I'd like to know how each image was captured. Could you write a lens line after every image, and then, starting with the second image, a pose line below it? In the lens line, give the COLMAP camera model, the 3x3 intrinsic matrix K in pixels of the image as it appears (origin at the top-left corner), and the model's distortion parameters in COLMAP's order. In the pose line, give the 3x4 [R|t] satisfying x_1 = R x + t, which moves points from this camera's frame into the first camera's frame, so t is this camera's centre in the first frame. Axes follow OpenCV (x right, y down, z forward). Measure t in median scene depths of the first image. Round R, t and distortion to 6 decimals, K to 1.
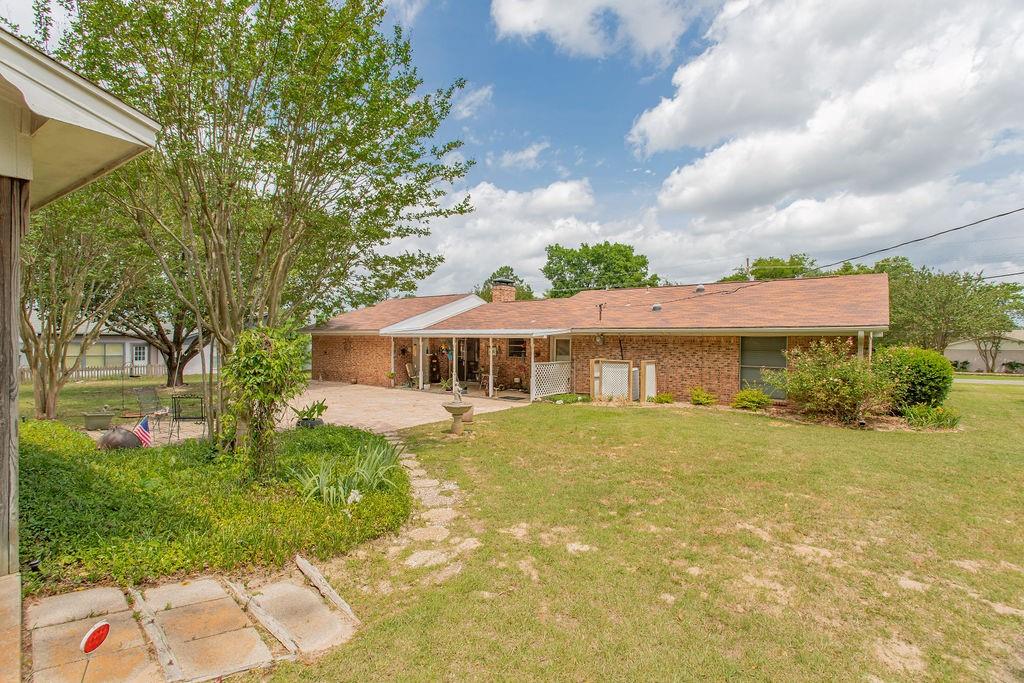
lens RADIAL K [[483.1, 0, 512.0], [0, 483.1, 341.5], [0, 0, 1]] dist [-0.000598, 0.000069]
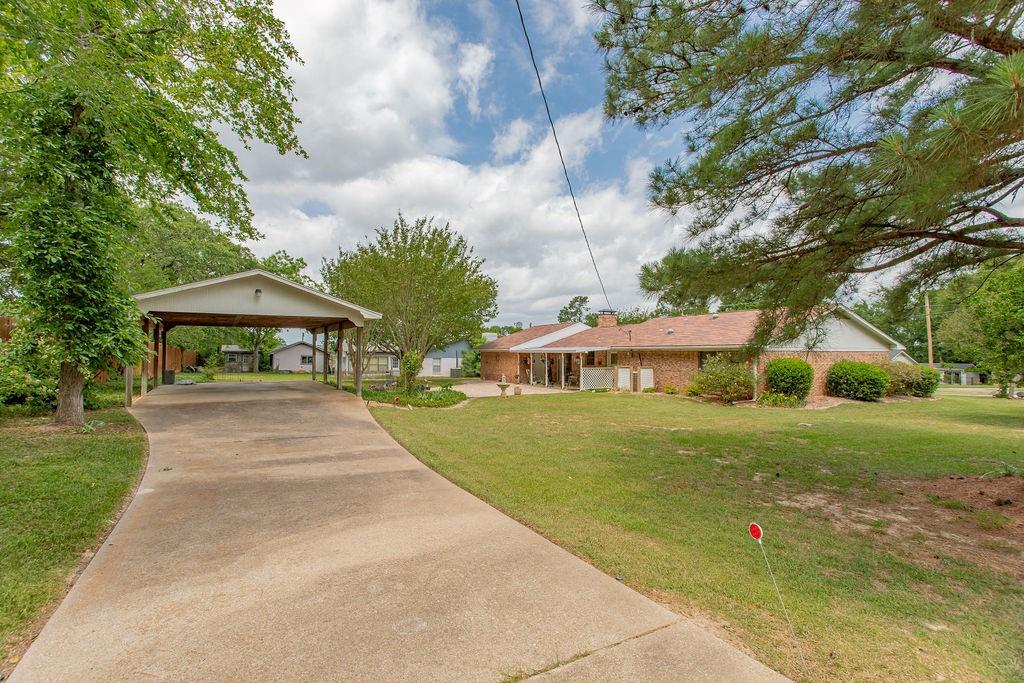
lens RADIAL K [[518.4, 0, 512.0], [0, 518.4, 341.5], [0, 0, 1]] dist [0.002106, 0.001895]
pose [[0.910131, -0.011307, -0.414167, 0.138238], [-0.000006, 0.999627, -0.027304, 0.000576], [0.414321, 0.024853, 0.909791, -0.174619]]
